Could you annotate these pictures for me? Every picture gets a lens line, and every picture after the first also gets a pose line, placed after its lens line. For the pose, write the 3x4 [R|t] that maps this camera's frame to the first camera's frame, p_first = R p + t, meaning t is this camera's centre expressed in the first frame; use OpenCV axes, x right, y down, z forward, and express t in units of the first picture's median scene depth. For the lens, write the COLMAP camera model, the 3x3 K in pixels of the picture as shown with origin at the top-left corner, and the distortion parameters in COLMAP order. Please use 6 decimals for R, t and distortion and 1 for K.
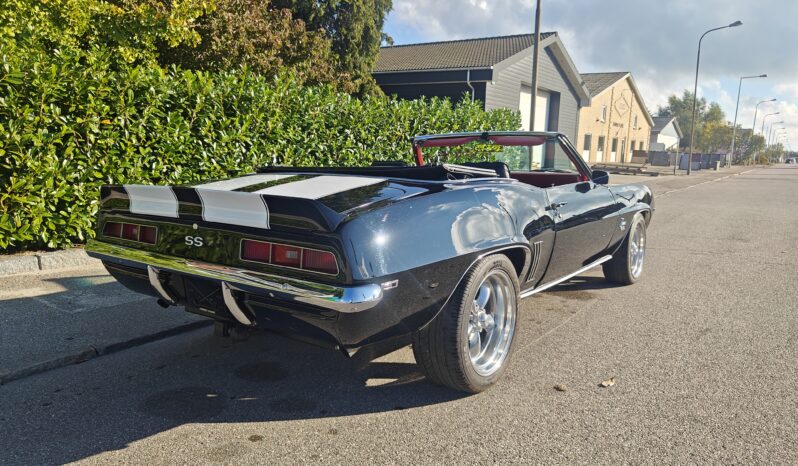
lens RADIAL K [[558.4, 0, 403.9], [0, 558.4, 233.2], [0, 0, 1]] dist [-0.006181, 0.016732]
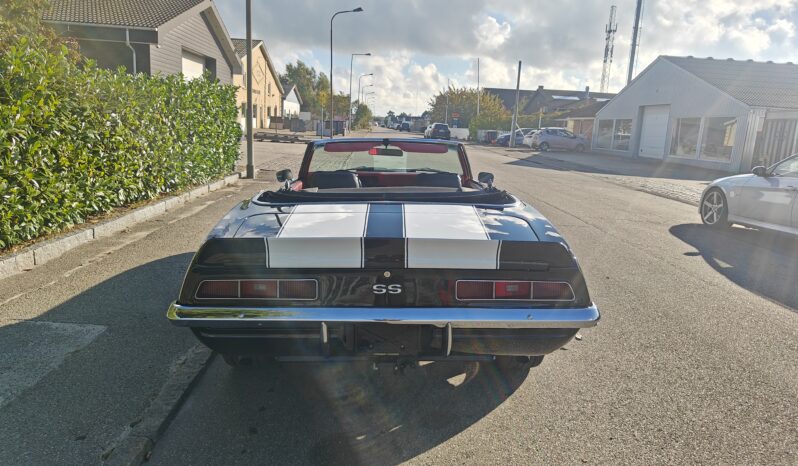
lens RADIAL K [[558.4, 0, 399.7], [0, 558.4, 228.3], [0, 0, 1]] dist [-0.006181, 0.016732]
pose [[0.796737, -0.105892, 0.594977, -0.434402], [0.071219, 0.994121, 0.081561, -0.079741], [-0.600115, -0.022609, 0.799594, 0.092428]]
